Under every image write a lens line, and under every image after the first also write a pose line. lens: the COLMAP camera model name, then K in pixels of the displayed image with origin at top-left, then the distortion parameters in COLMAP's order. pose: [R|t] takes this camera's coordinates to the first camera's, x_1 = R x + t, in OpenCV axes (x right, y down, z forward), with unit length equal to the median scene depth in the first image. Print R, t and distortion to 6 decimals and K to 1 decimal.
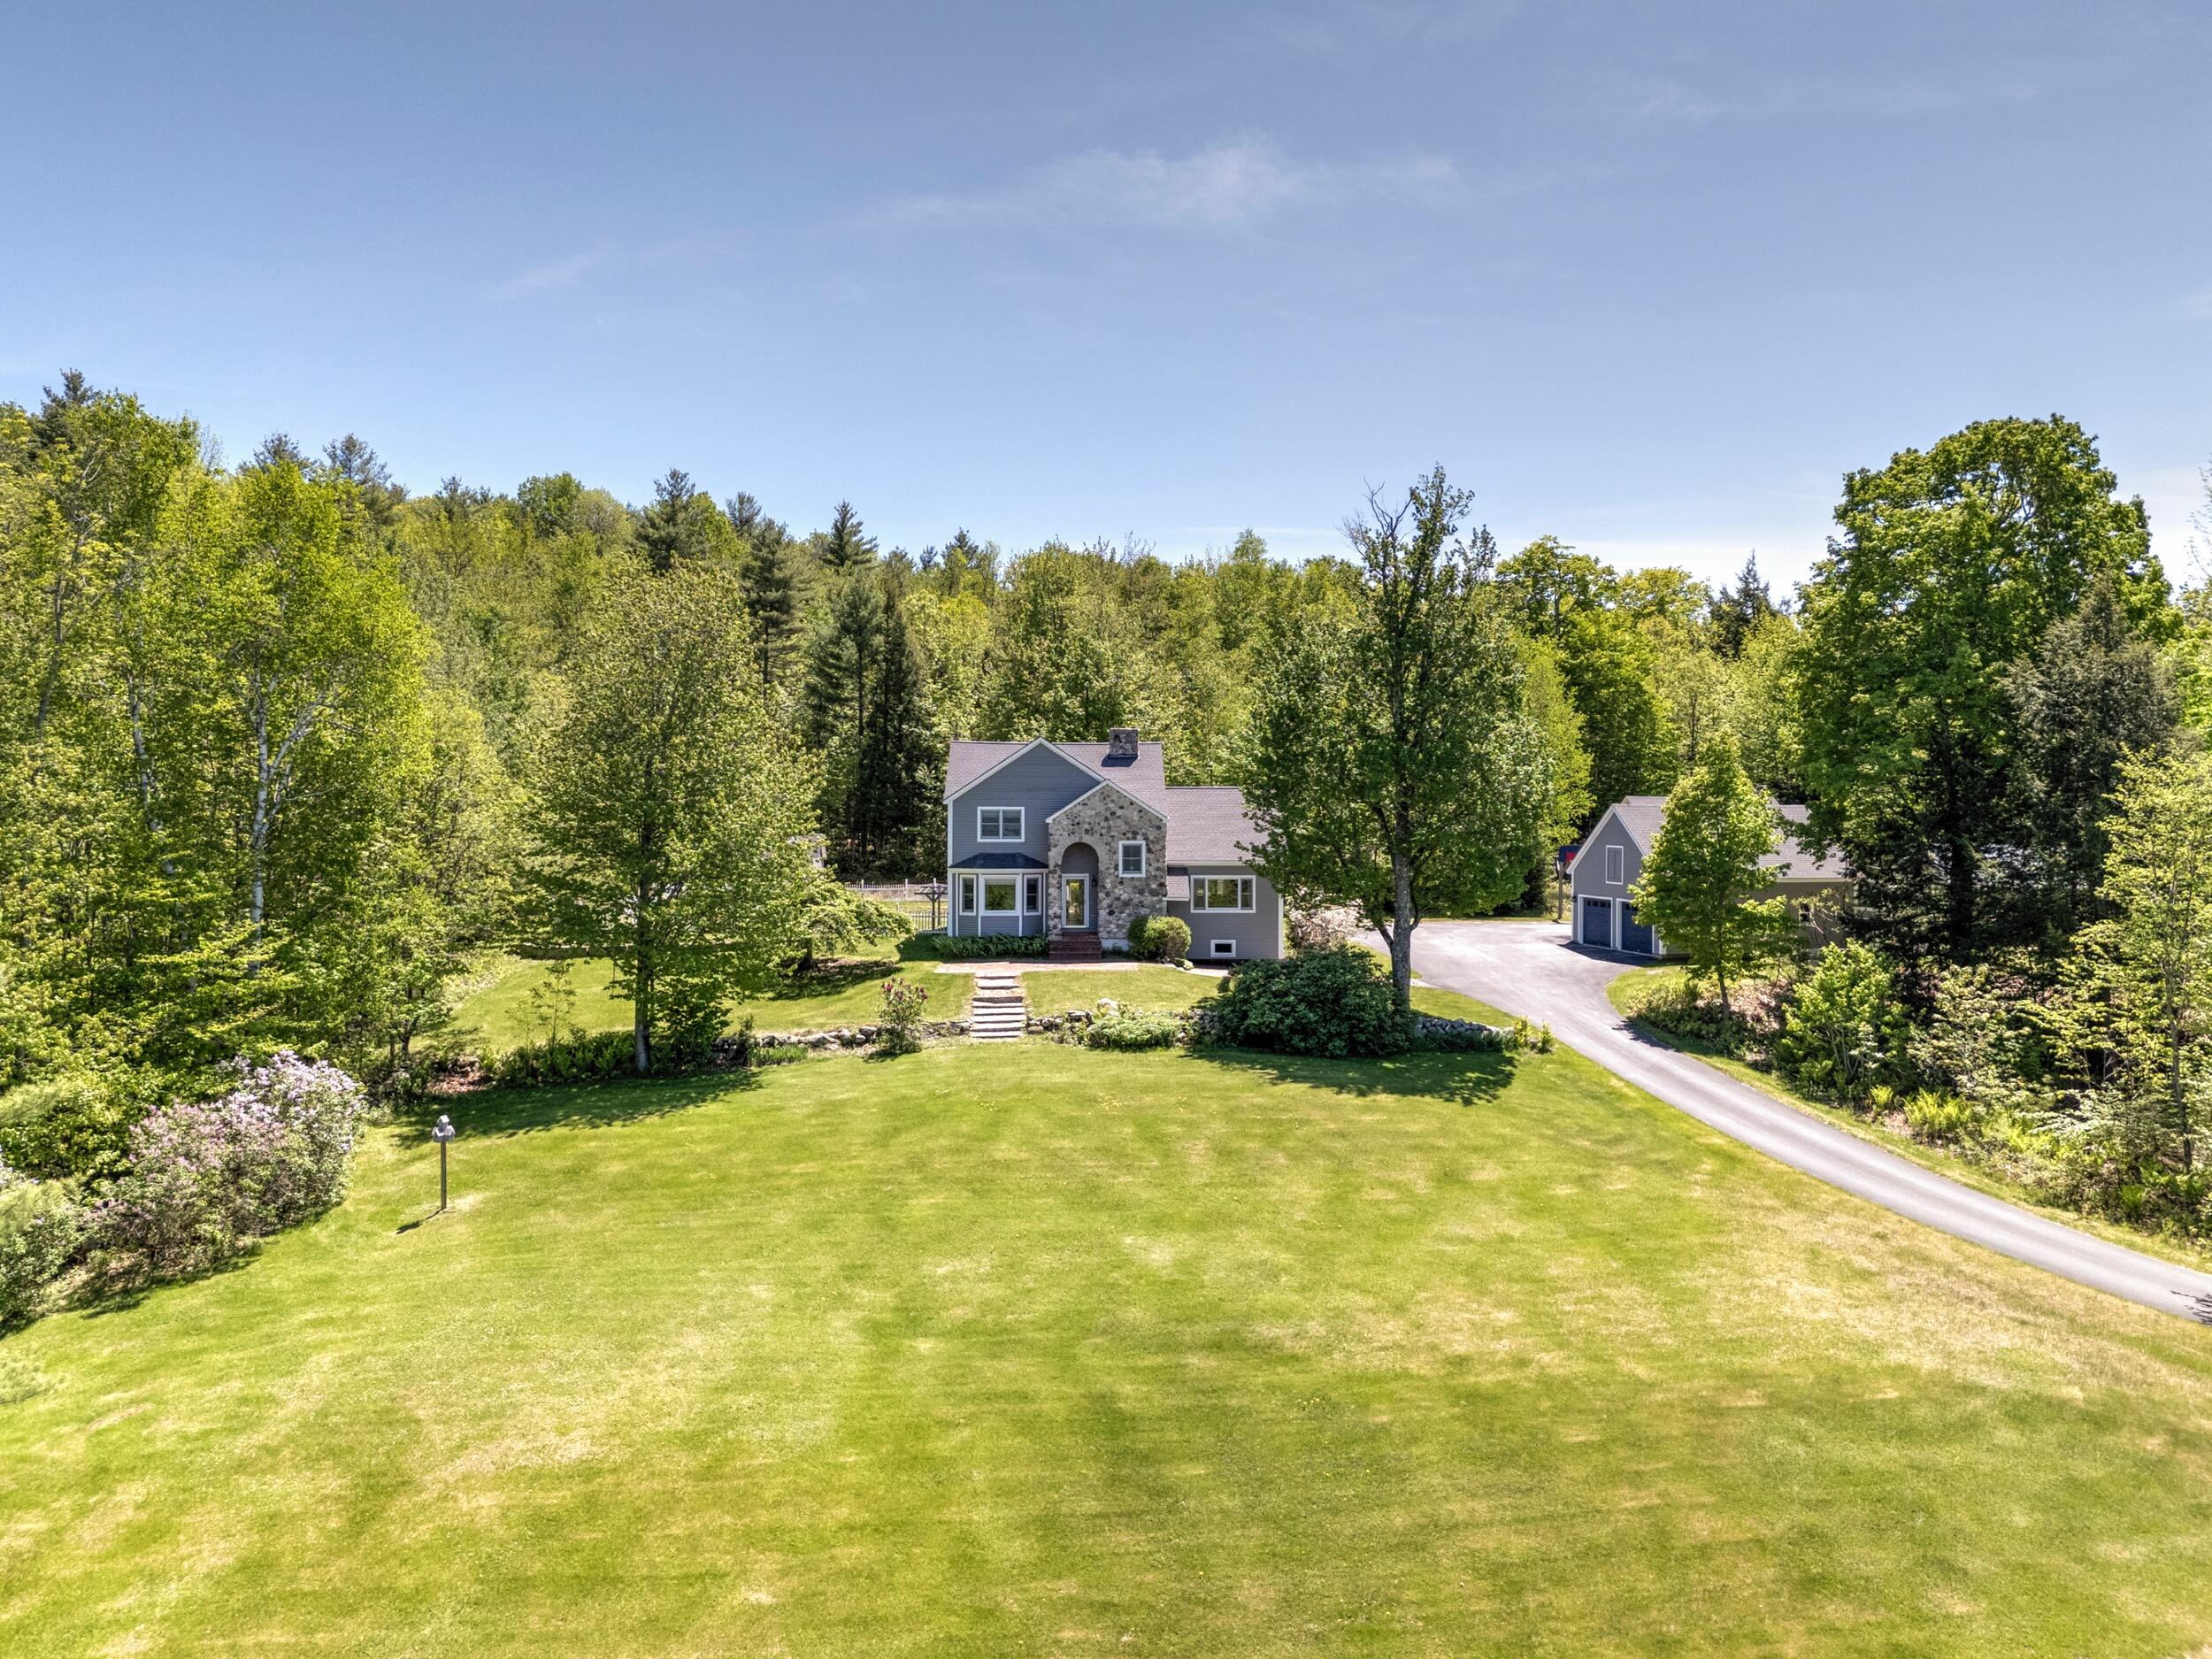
lens RADIAL K [[1631.1, 0, 1105.3], [0, 1631.1, 839.7], [0, 0, 1]] dist [0.079288, -0.087218]
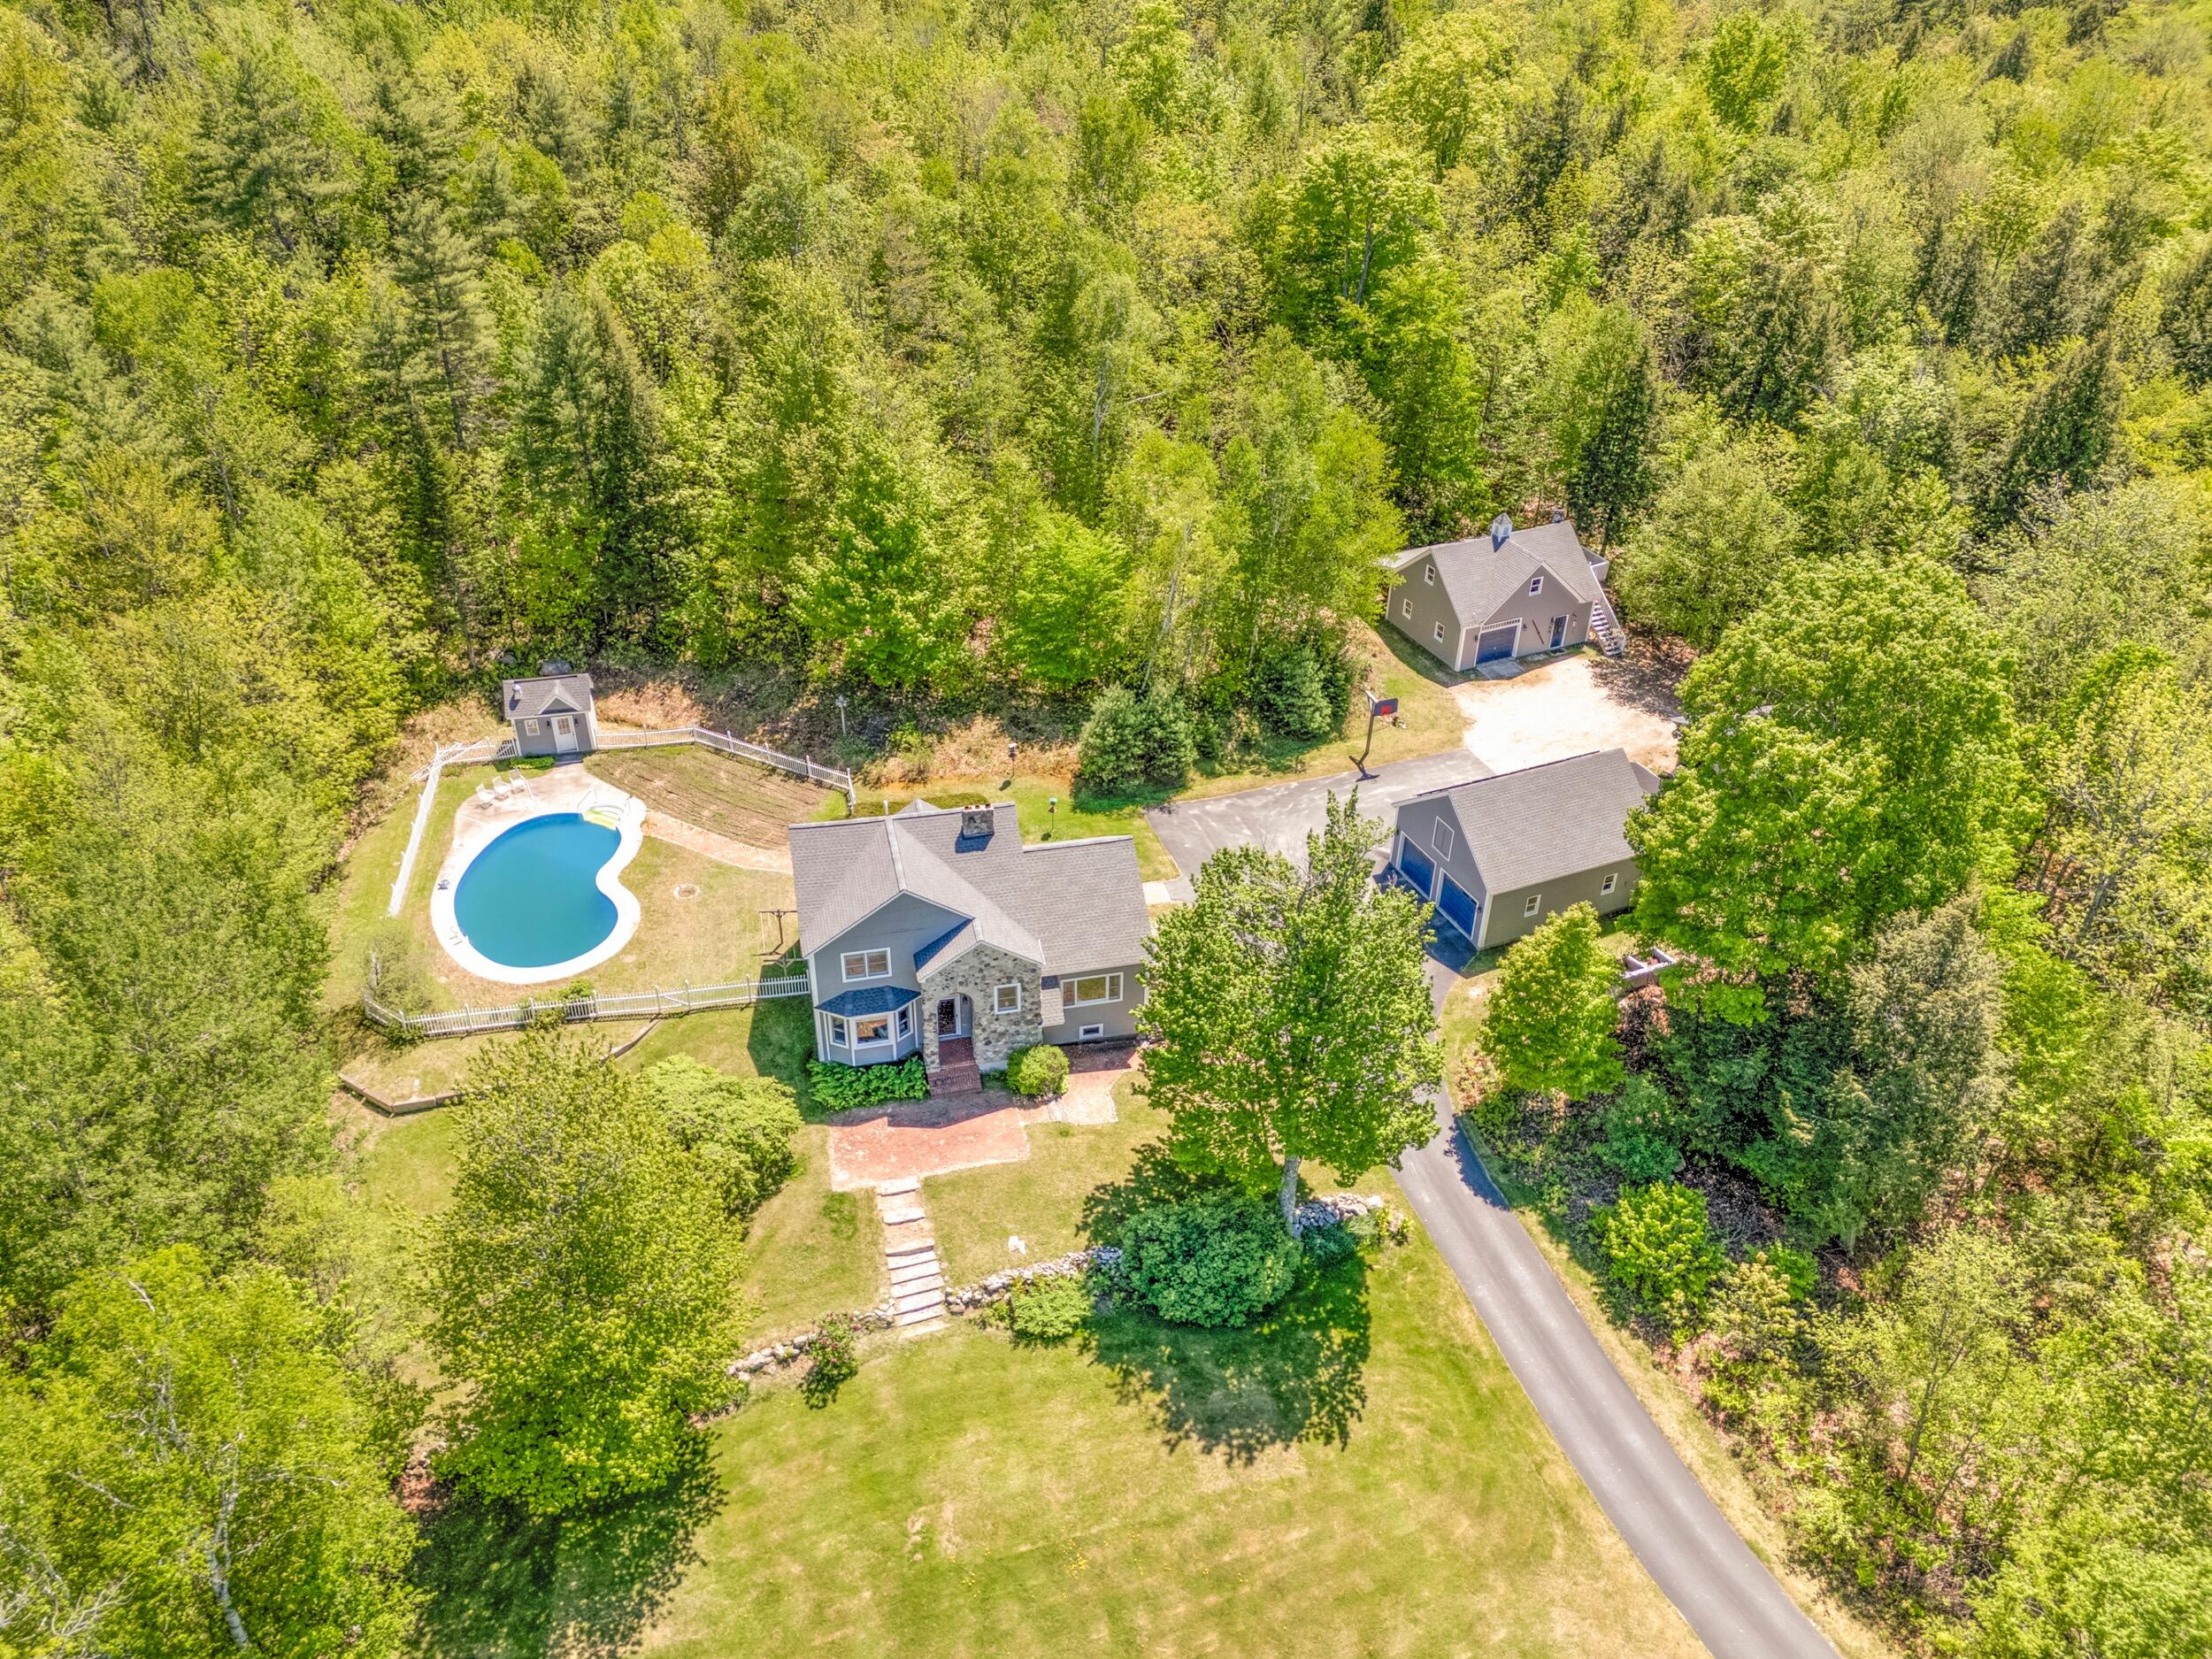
lens RADIAL K [[1631.1, 0, 1105.3], [0, 1631.1, 839.7], [0, 0, 1]] dist [0.079288, -0.087218]
pose [[0.979669, -0.100126, 0.173851, -0.104373], [-0.011505, 0.837095, 0.546937, -0.731999], [-0.200293, -0.537817, 0.818924, 0.268614]]
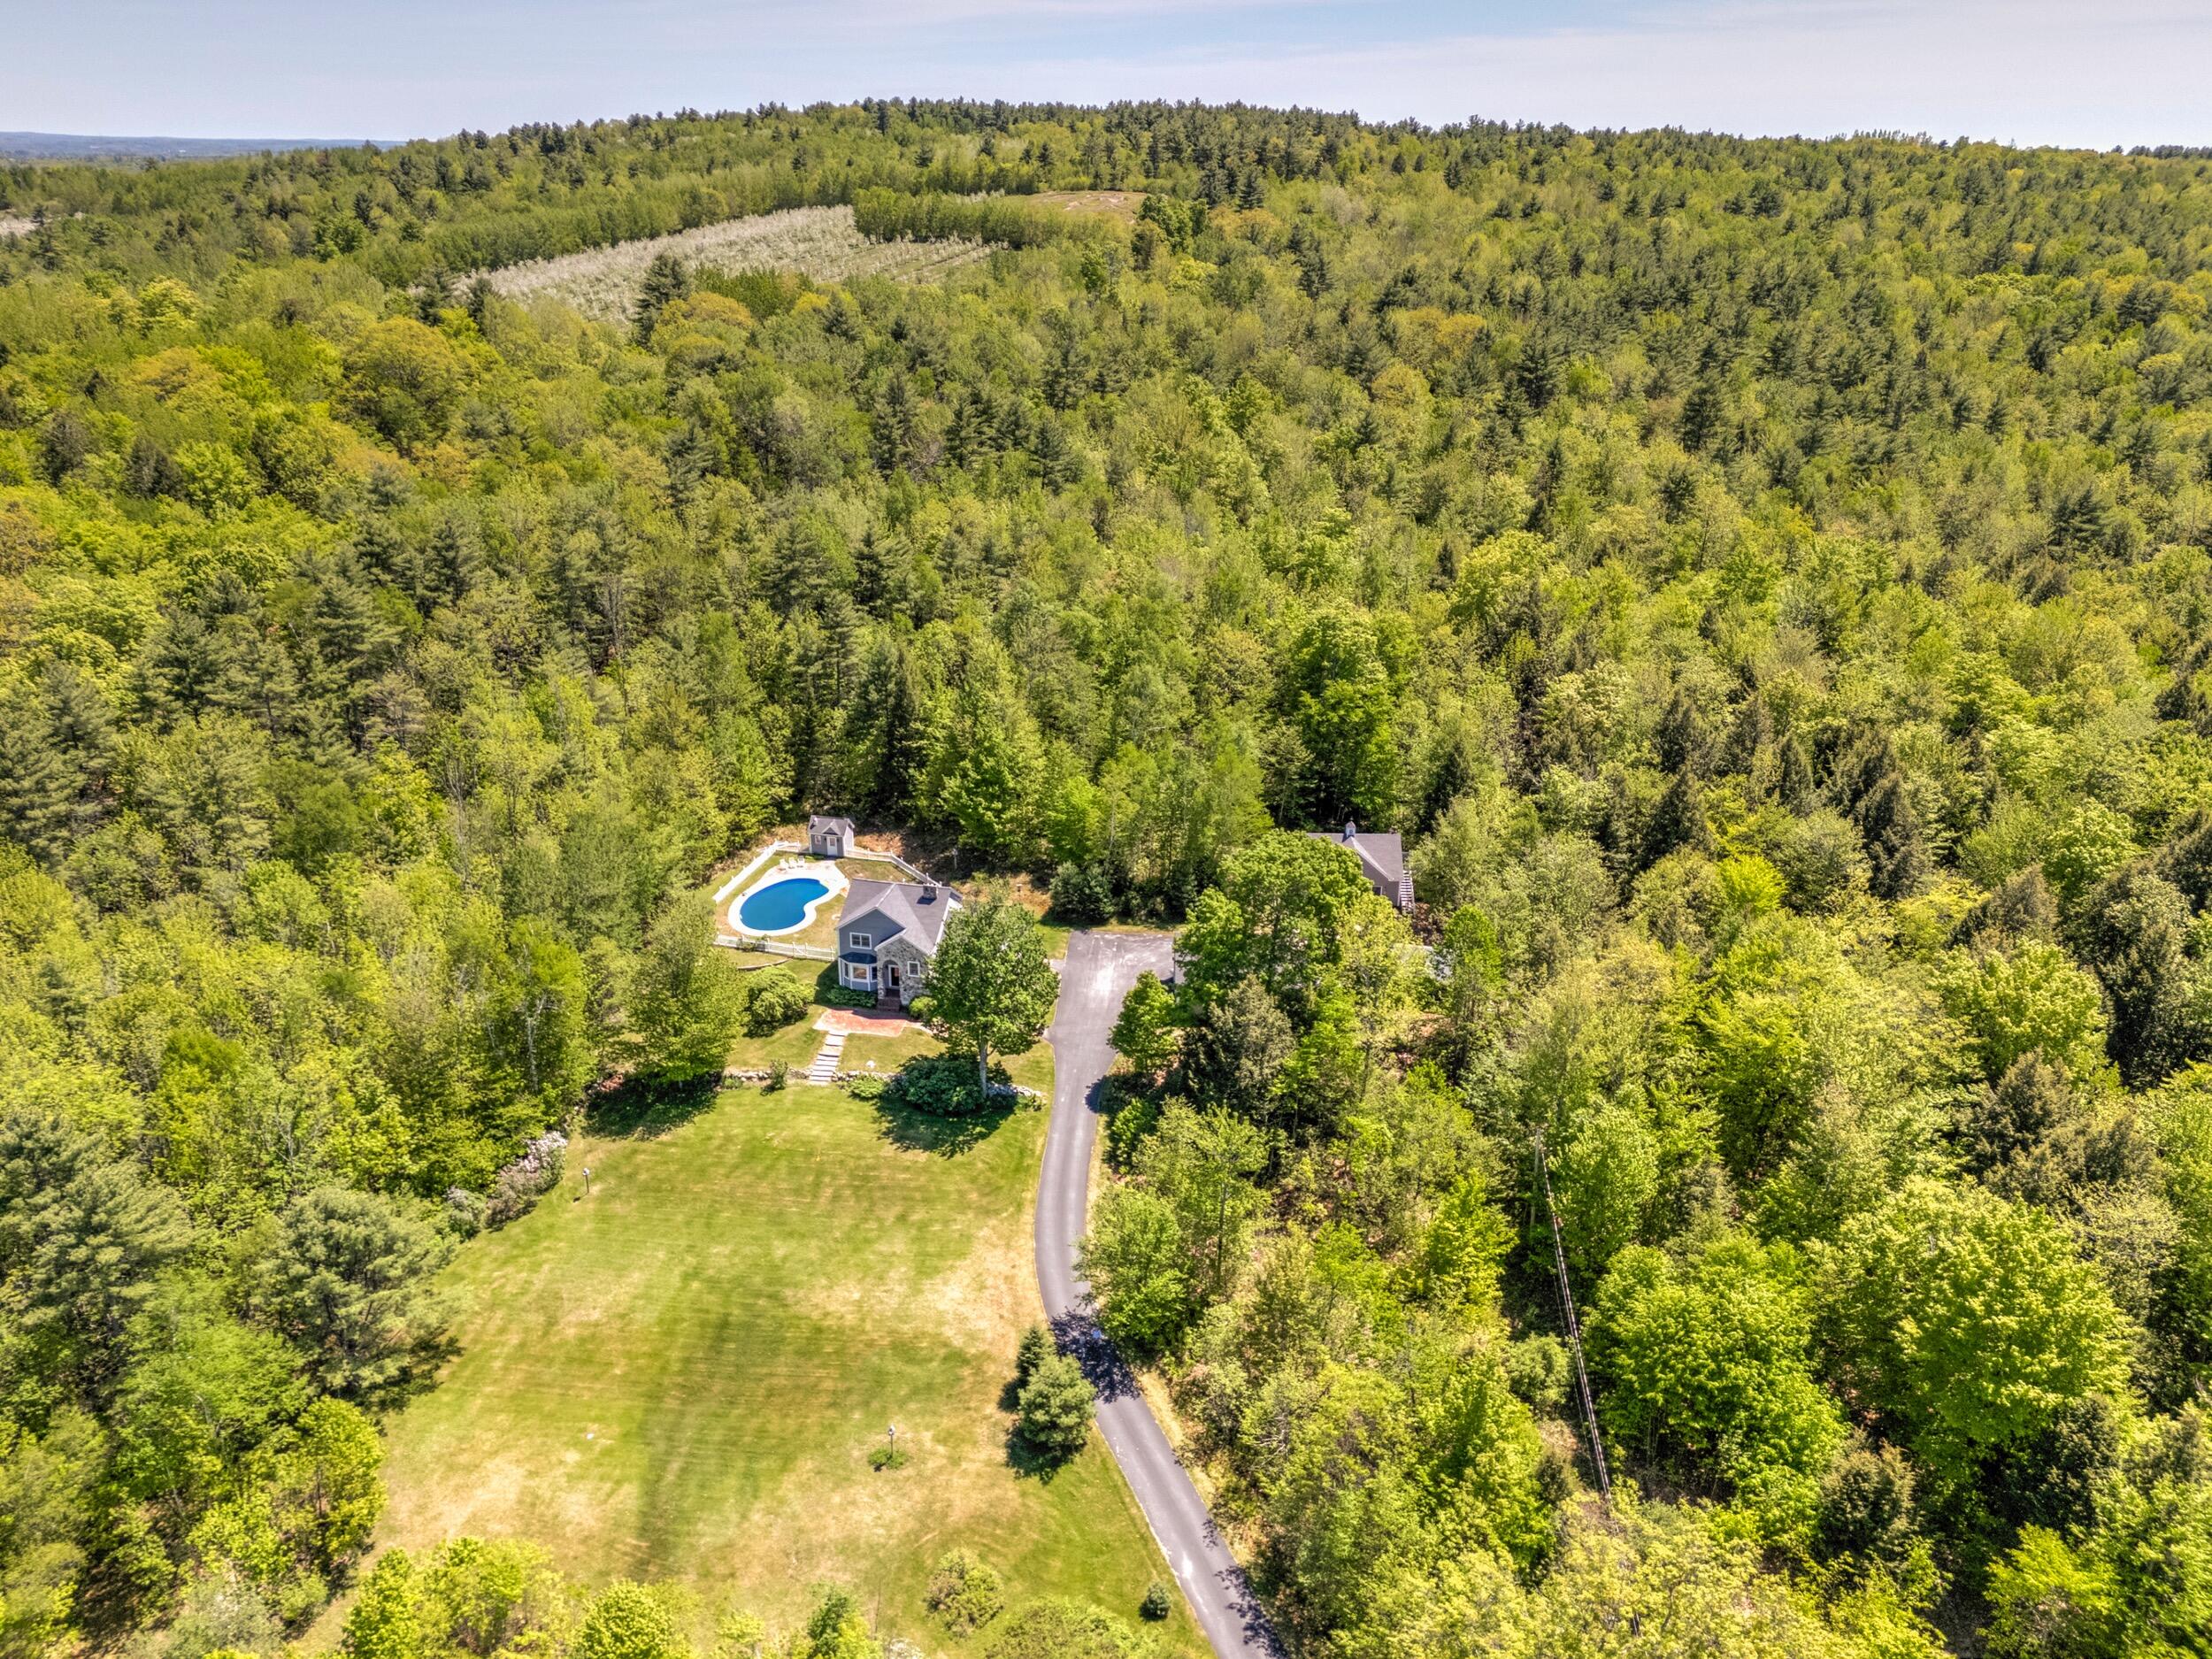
lens RADIAL K [[1630.2, 0, 1106.0], [0, 1630.2, 829.5], [0, 0, 1]] dist [0.074582, -0.066485]
pose [[0.973676, 0.095212, -0.207097, 0.833192], [-0.011770, 0.928368, 0.371476, -1.157594], [0.227631, -0.359260, 0.905050, -1.004776]]
